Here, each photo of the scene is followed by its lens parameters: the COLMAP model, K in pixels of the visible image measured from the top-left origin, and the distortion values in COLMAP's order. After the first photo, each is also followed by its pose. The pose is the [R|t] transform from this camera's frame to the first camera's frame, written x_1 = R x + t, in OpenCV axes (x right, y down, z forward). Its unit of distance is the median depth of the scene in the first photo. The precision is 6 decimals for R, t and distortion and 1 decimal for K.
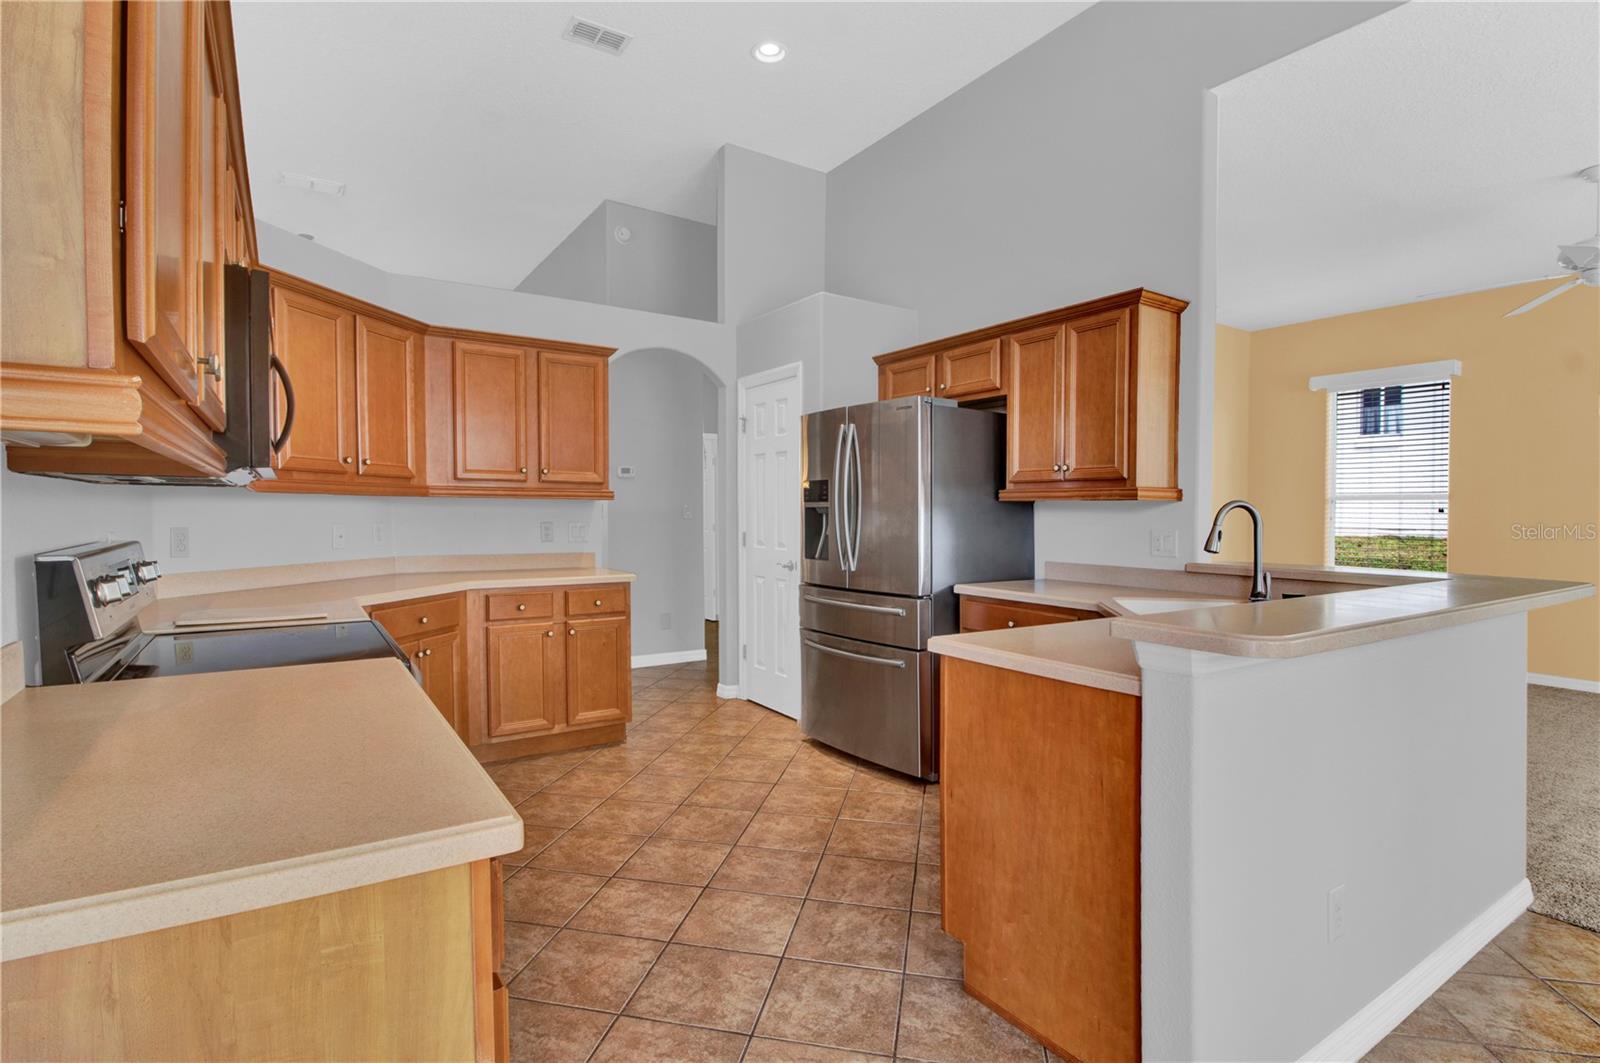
lens RADIAL K [[773.4, 0, 800.1], [0, 773.4, 541.1], [0, 0, 1]] dist [-0.014667, -0.000568]
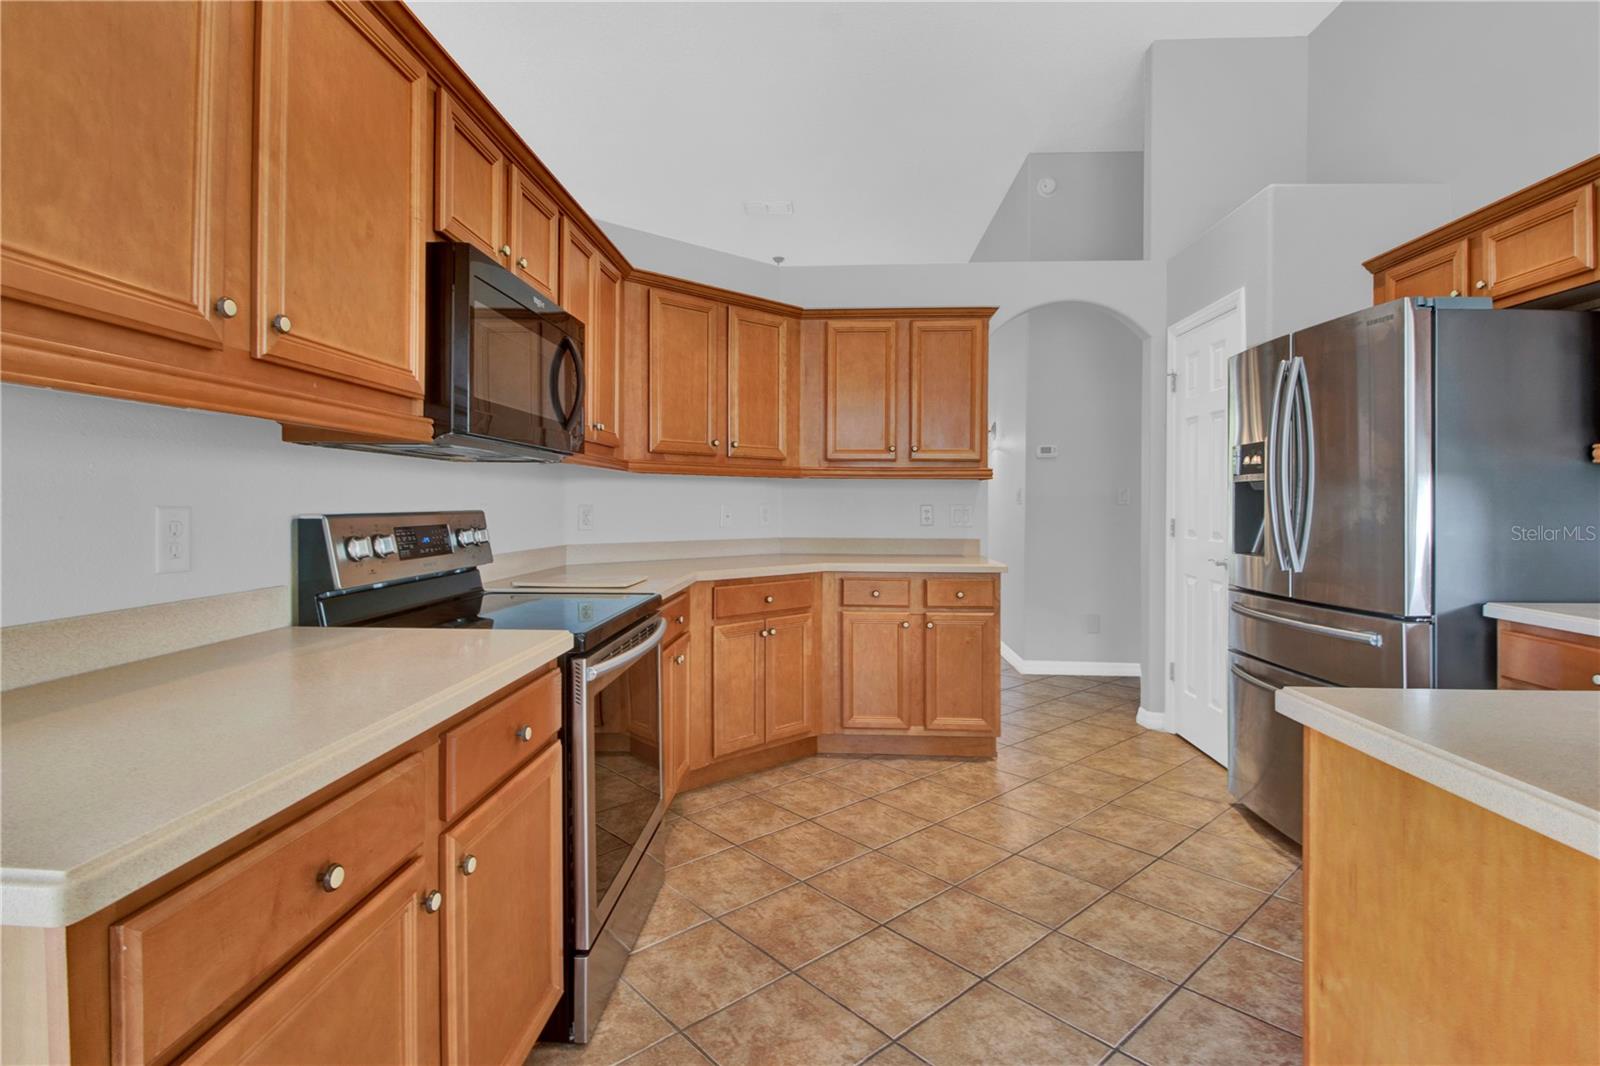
lens RADIAL K [[773.2, 0, 792.7], [0, 773.2, 517.9], [0, 0, 1]] dist [0.001225, -0.015445]
pose [[0.800138, 0.007554, -0.599768, 0.120036], [-0.021301, 0.999648, -0.015827, 0.011002], [0.599438, 0.025439, 0.800017, 0.189116]]
